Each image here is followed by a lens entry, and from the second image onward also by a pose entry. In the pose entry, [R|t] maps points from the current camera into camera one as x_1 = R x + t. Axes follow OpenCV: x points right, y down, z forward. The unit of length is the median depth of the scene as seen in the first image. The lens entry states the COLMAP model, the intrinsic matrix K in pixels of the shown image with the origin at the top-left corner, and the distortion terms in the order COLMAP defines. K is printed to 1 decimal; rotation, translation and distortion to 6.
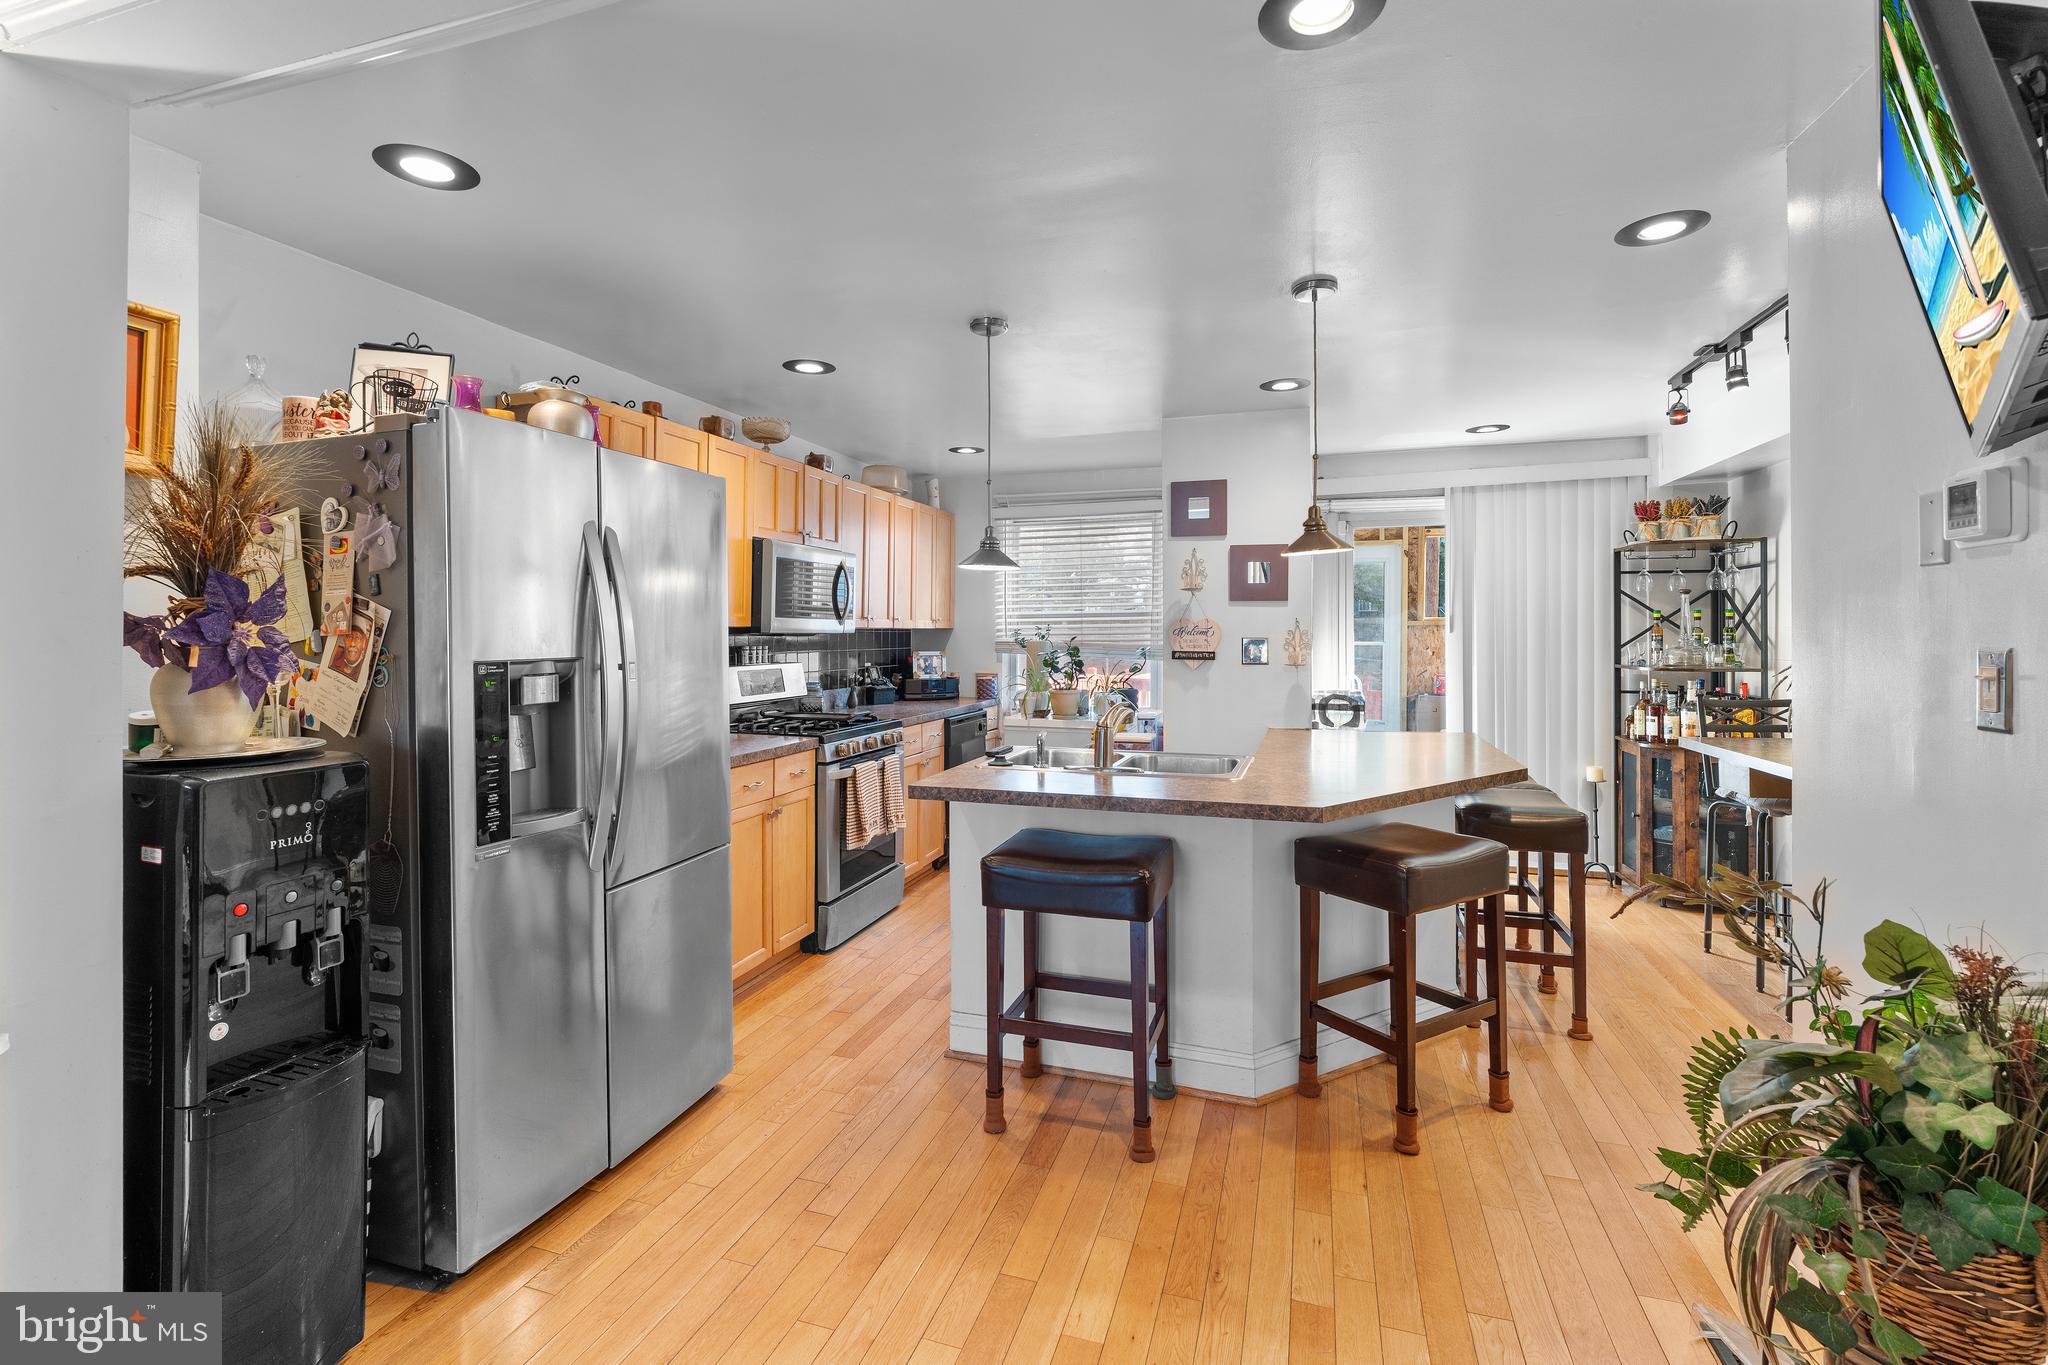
lens RADIAL K [[911.1, 0, 1012.3], [0, 911.1, 629.8], [0, 0, 1]] dist [-0.001520, -0.000007]
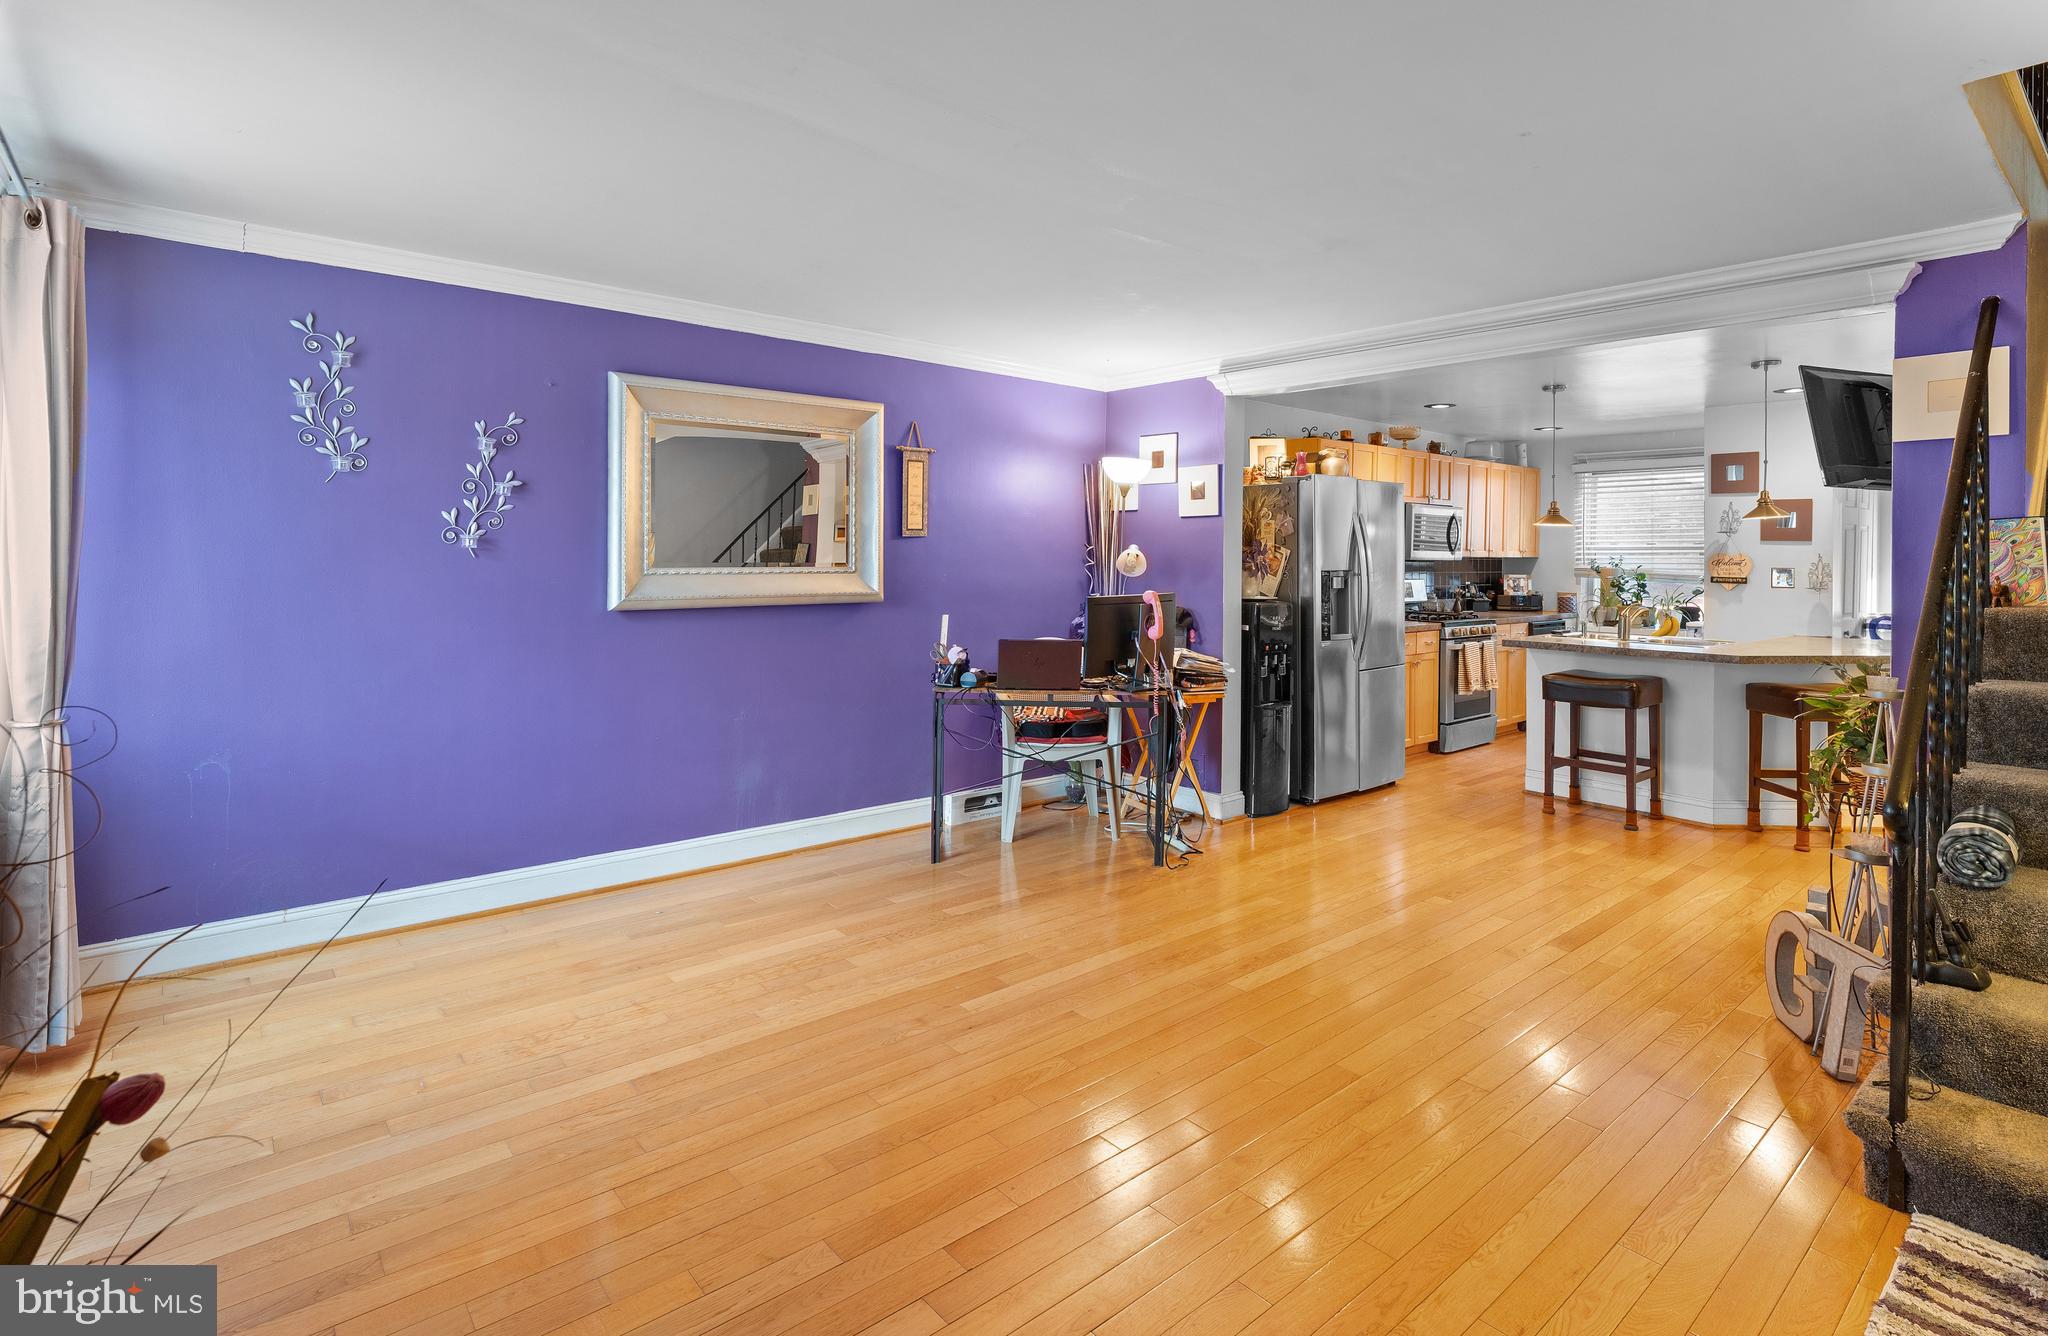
lens RADIAL K [[990.4, 0, 1026.7], [0, 990.4, 551.0], [0, 0, 1]] dist [-0.003637, -0.000623]
pose [[0.849787, 0.008559, -0.527057, 0.083773], [-0.009810, 0.999952, 0.000421, -0.006052], [0.527035, 0.004813, 0.849830, -0.827433]]
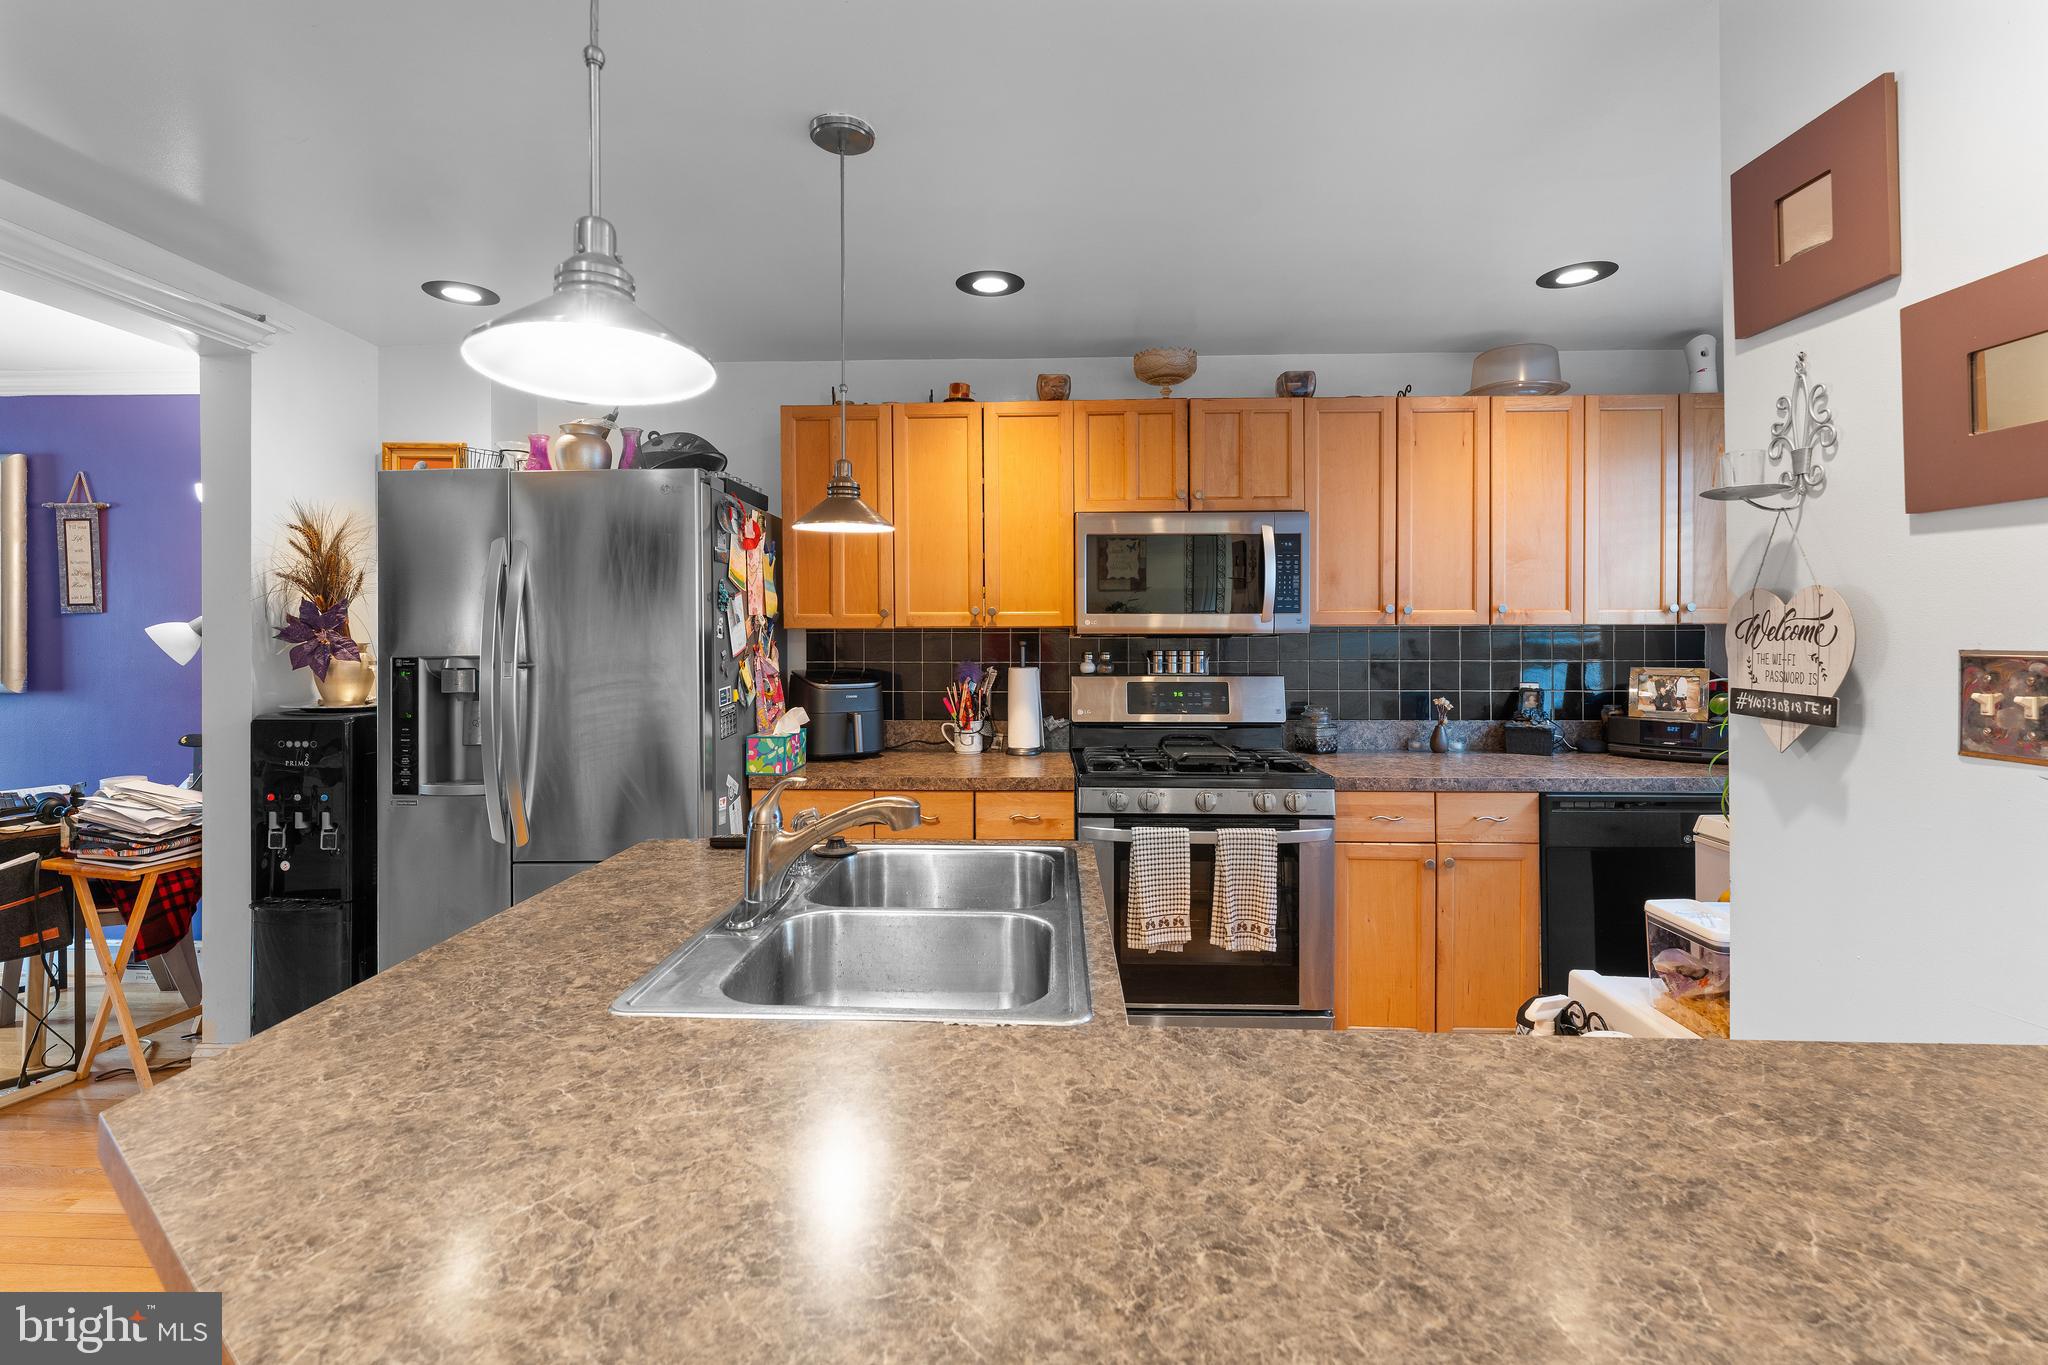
lens RADIAL K [[911.1, 0, 1011.1], [0, 911.1, 638.3], [0, 0, 1]] dist [-0.001520, -0.000007]
pose [[0.282682, 0.003256, -0.959208, 0.418882], [0.004306, 0.999980, 0.004664, 0.002843], [0.959204, -0.005449, 0.282663, 0.660586]]
